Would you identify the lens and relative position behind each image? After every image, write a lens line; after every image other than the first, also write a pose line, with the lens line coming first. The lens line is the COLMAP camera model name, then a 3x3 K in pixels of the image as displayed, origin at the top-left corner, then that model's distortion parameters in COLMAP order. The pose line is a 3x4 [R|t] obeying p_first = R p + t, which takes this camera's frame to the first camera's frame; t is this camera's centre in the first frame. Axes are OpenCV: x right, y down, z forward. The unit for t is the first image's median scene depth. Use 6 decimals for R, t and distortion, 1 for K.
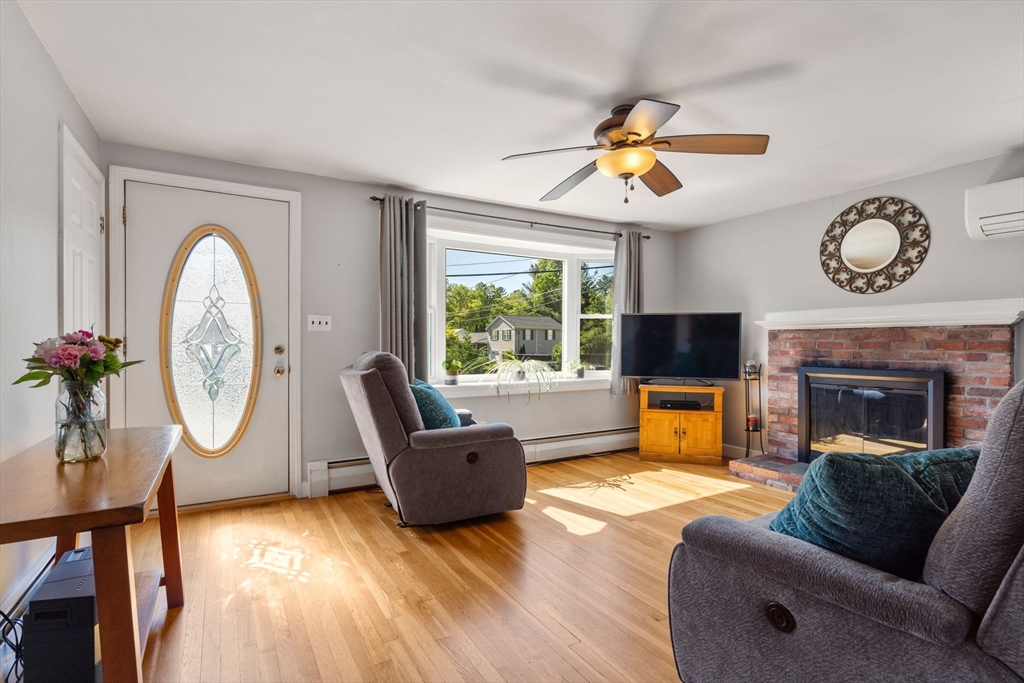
lens RADIAL K [[496.3, 0, 510.4], [0, 496.3, 349.0], [0, 0, 1]] dist [0.002033, 0.000370]
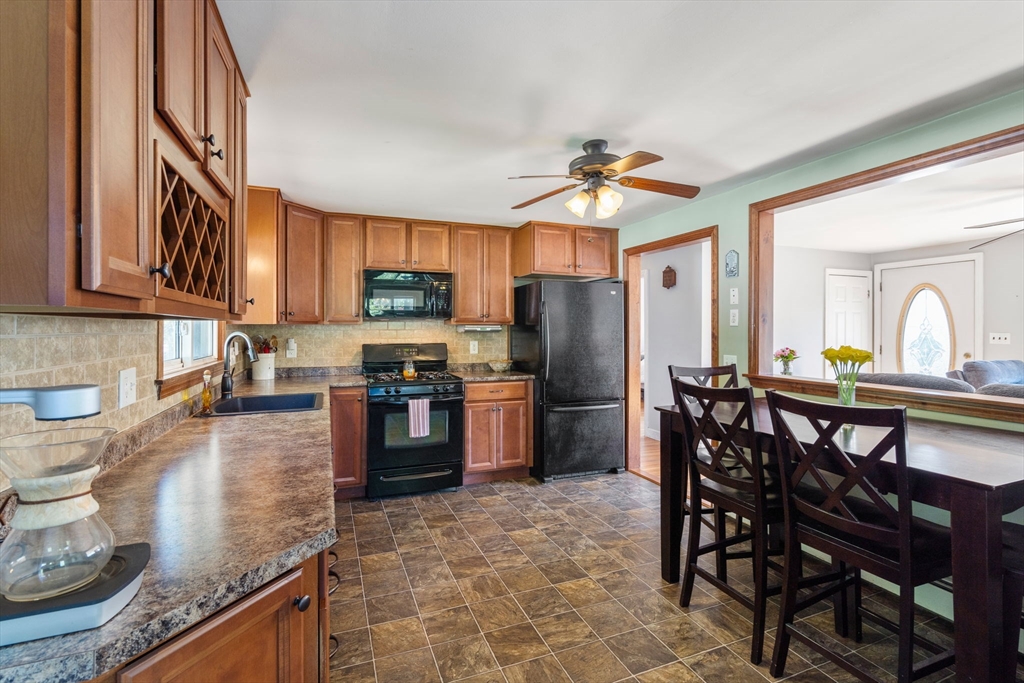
lens RADIAL K [[470.5, 0, 510.8], [0, 470.5, 330.5], [0, 0, 1]] dist [-0.003088, 0.001399]
pose [[-0.151981, -0.000391, -0.988383, 1.113973], [-0.015269, 0.999882, 0.001952, -0.053606], [0.988265, 0.015388, -0.151969, -0.184117]]
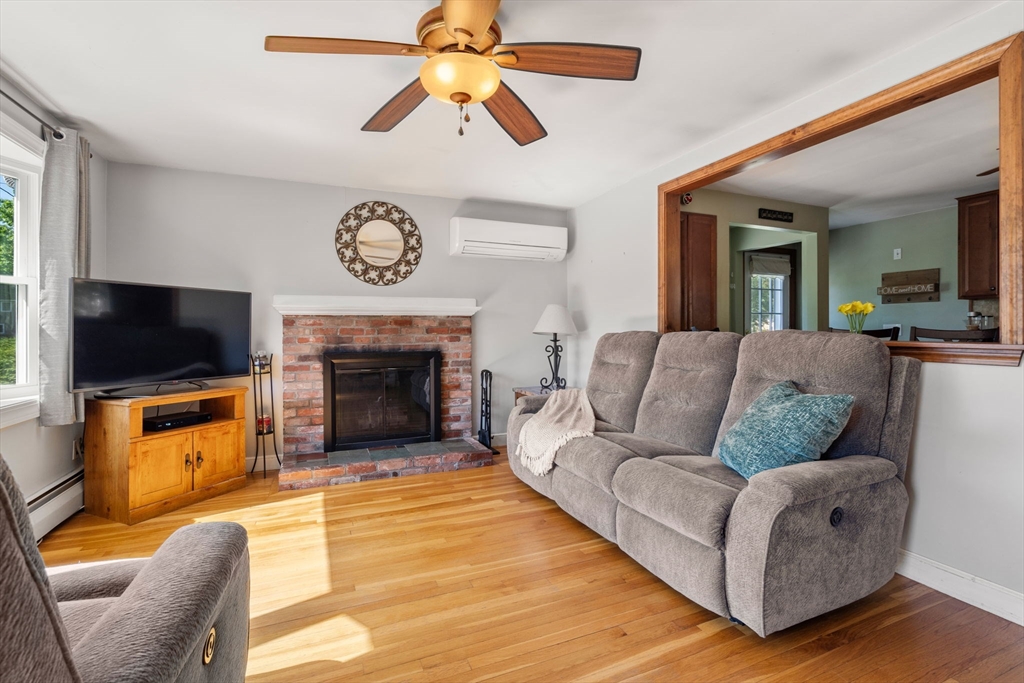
lens RADIAL K [[470.5, 0, 509.5], [0, 470.5, 332.0], [0, 0, 1]] dist [-0.003088, 0.001399]
pose [[0.134959, -0.006908, 0.990827, -0.291334], [0.017666, 0.999834, 0.004564, -0.005168], [-0.990694, 0.016888, 0.135059, 0.556298]]
